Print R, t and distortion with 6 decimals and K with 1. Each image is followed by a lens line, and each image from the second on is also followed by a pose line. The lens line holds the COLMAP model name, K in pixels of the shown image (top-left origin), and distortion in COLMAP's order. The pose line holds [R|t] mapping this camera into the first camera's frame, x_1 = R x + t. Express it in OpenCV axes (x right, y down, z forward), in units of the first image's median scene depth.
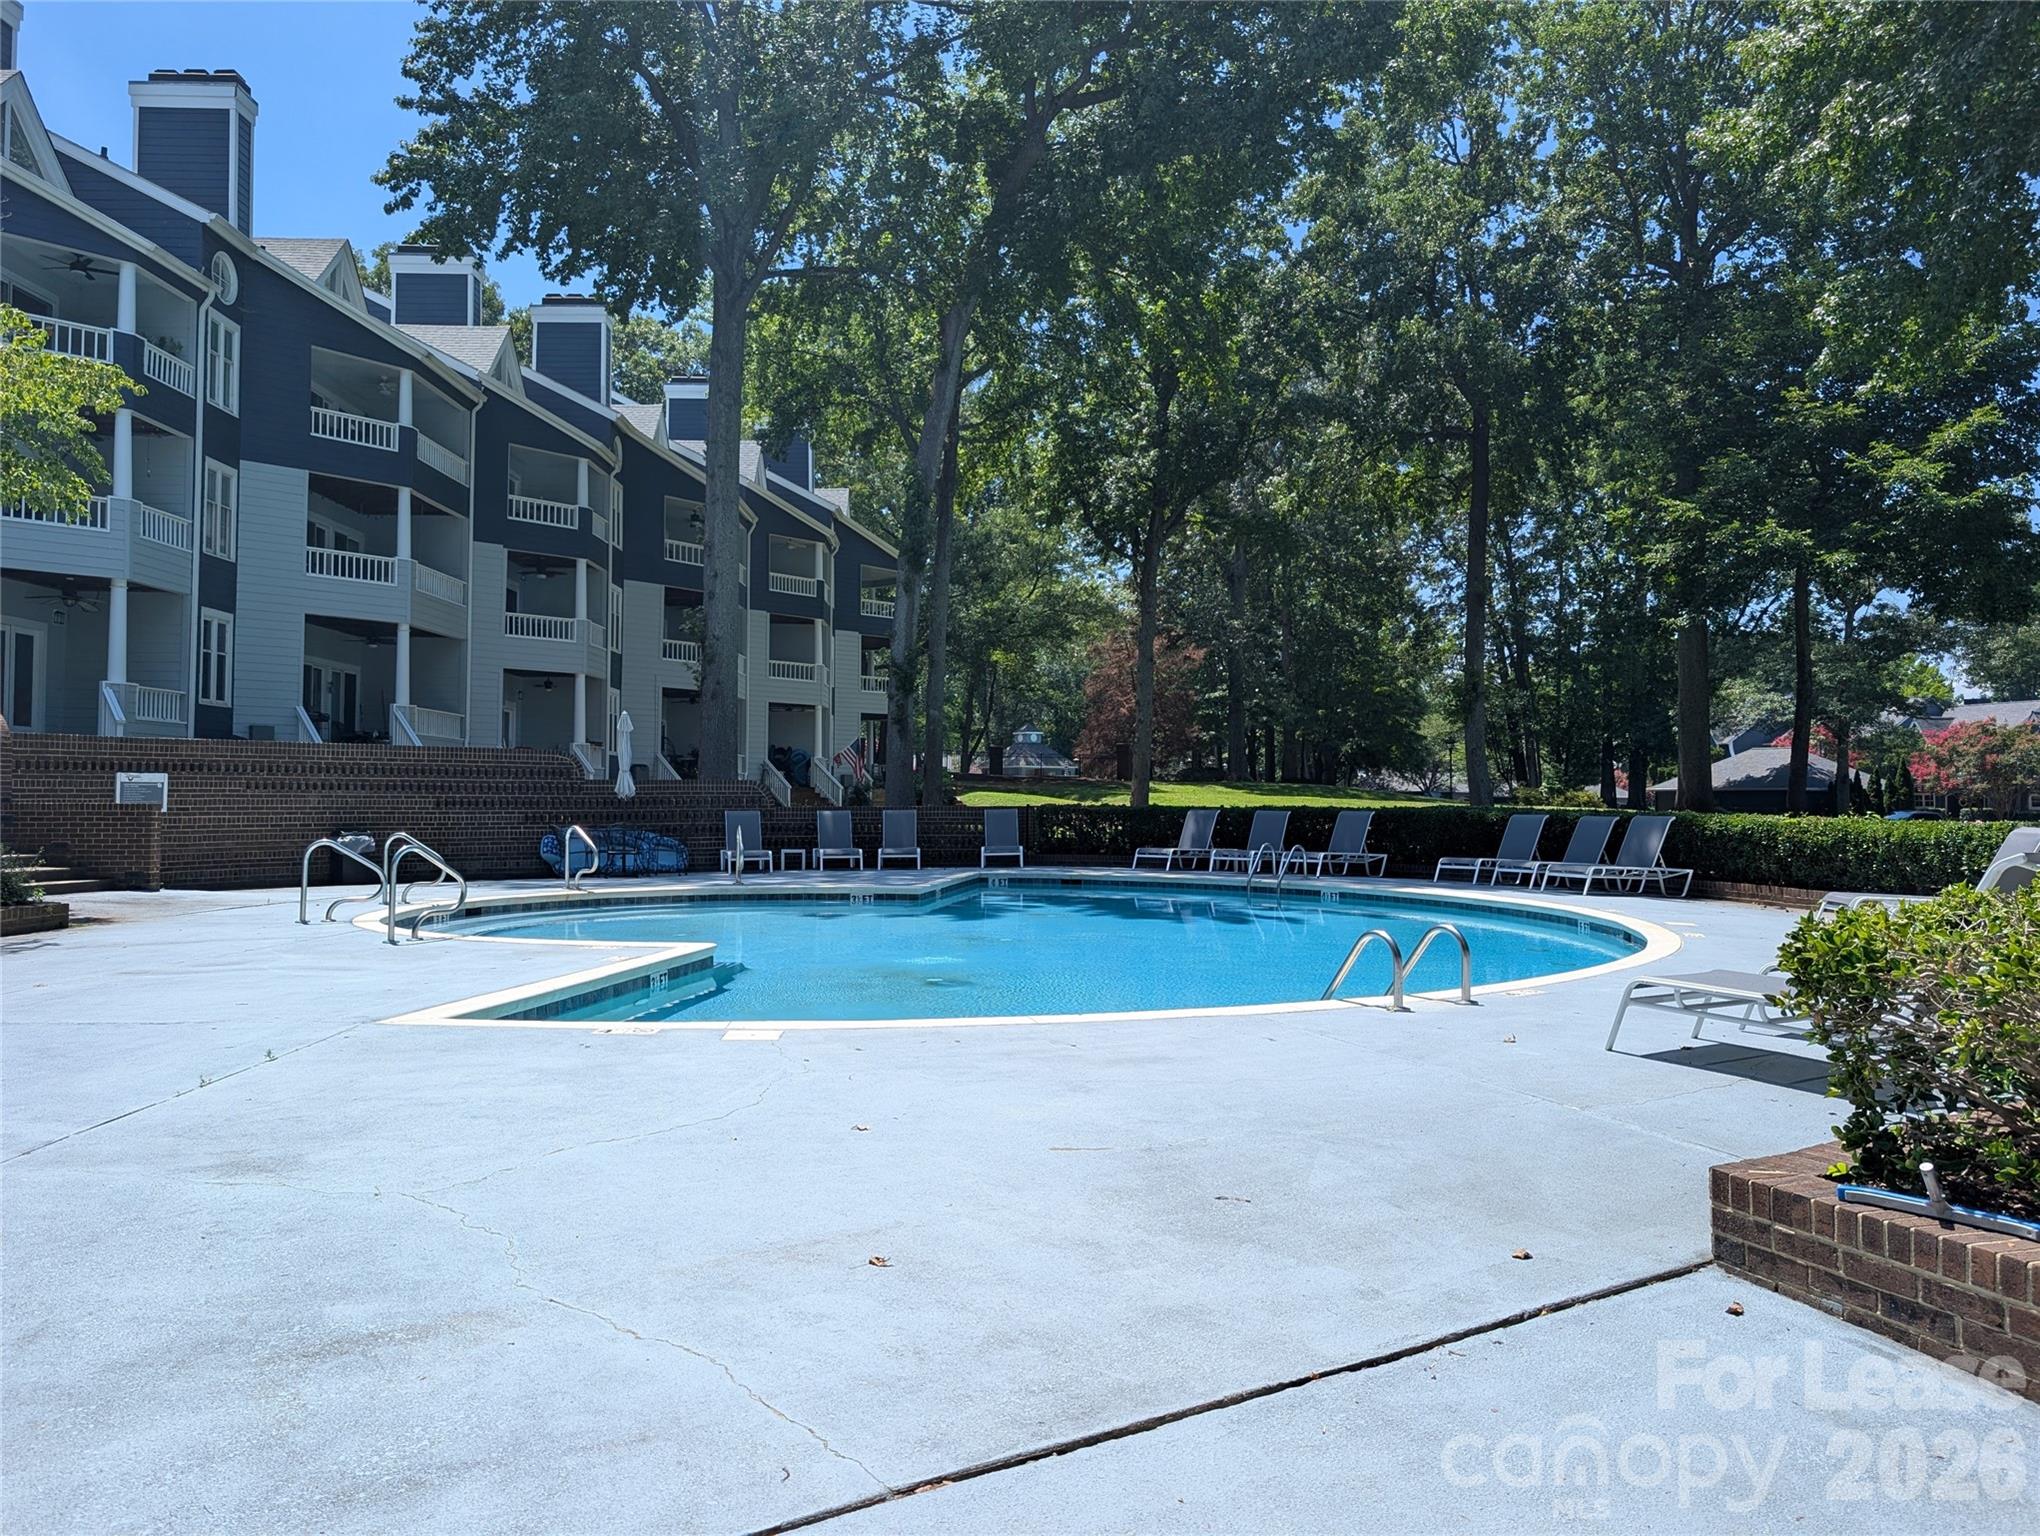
lens RADIAL K [[1463.2, 0, 1018.3], [0, 1463.2, 768.6], [0, 0, 1]] dist [0.000709, -0.001067]
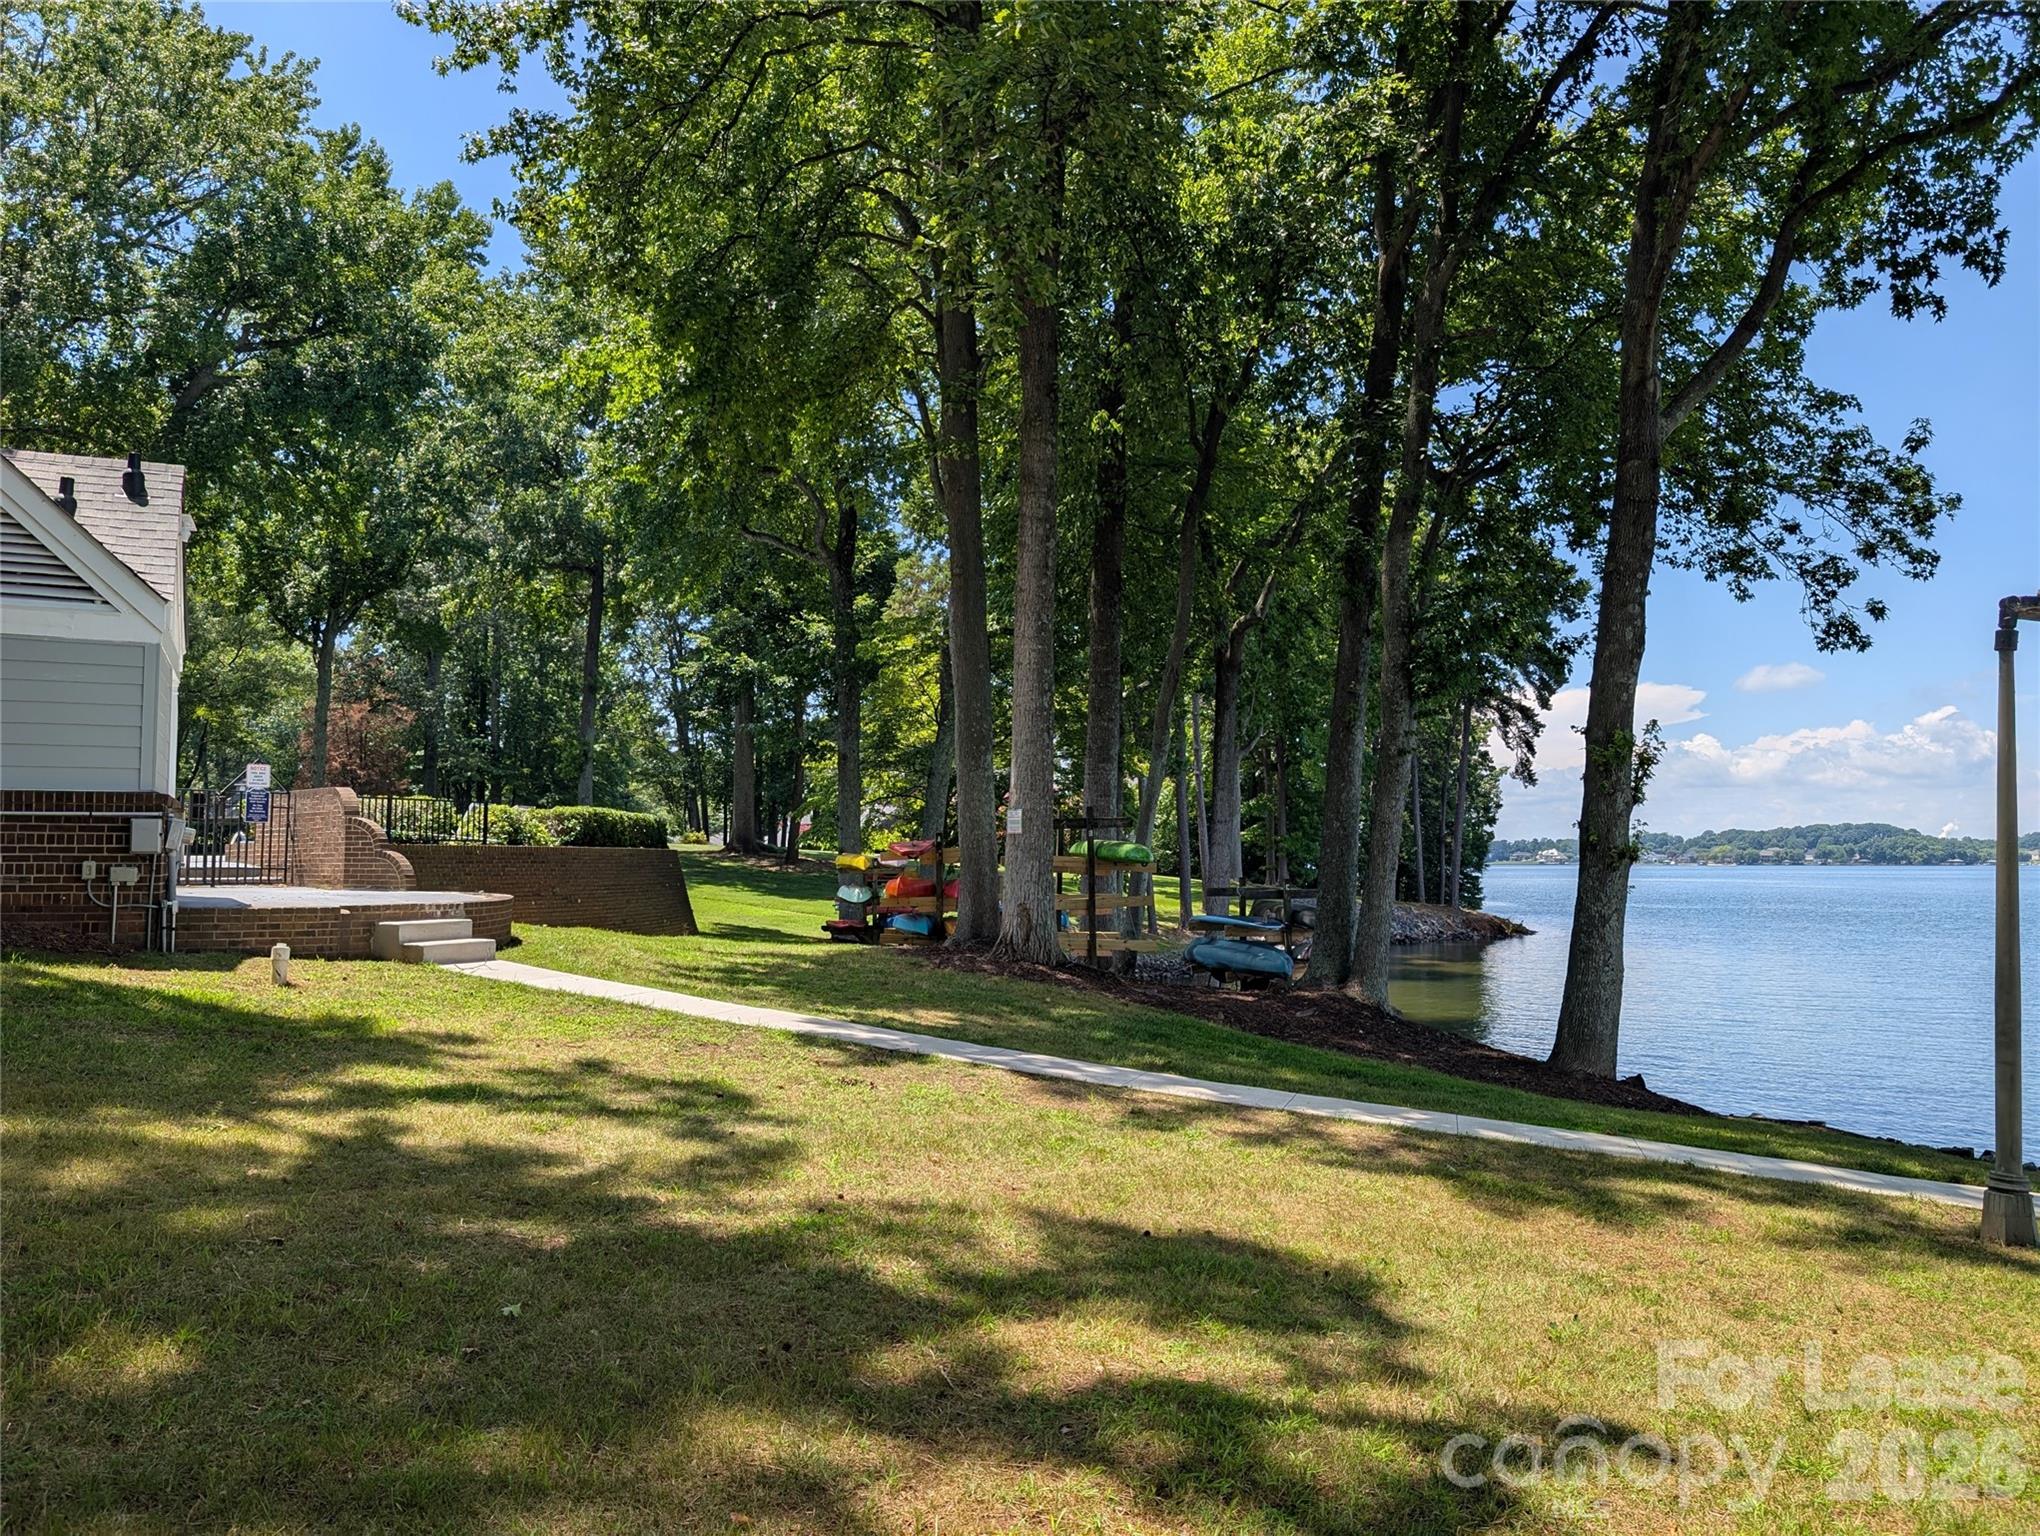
lens RADIAL K [[1463.2, 0, 996.0], [0, 1463.2, 773.8], [0, 0, 1]] dist [0.000709, -0.001067]
pose [[0.895664, 0.024628, 0.444048, 0.048618], [-0.007875, 0.999187, -0.039533, 0.014383], [-0.444661, 0.031912, 0.895130, -0.402018]]
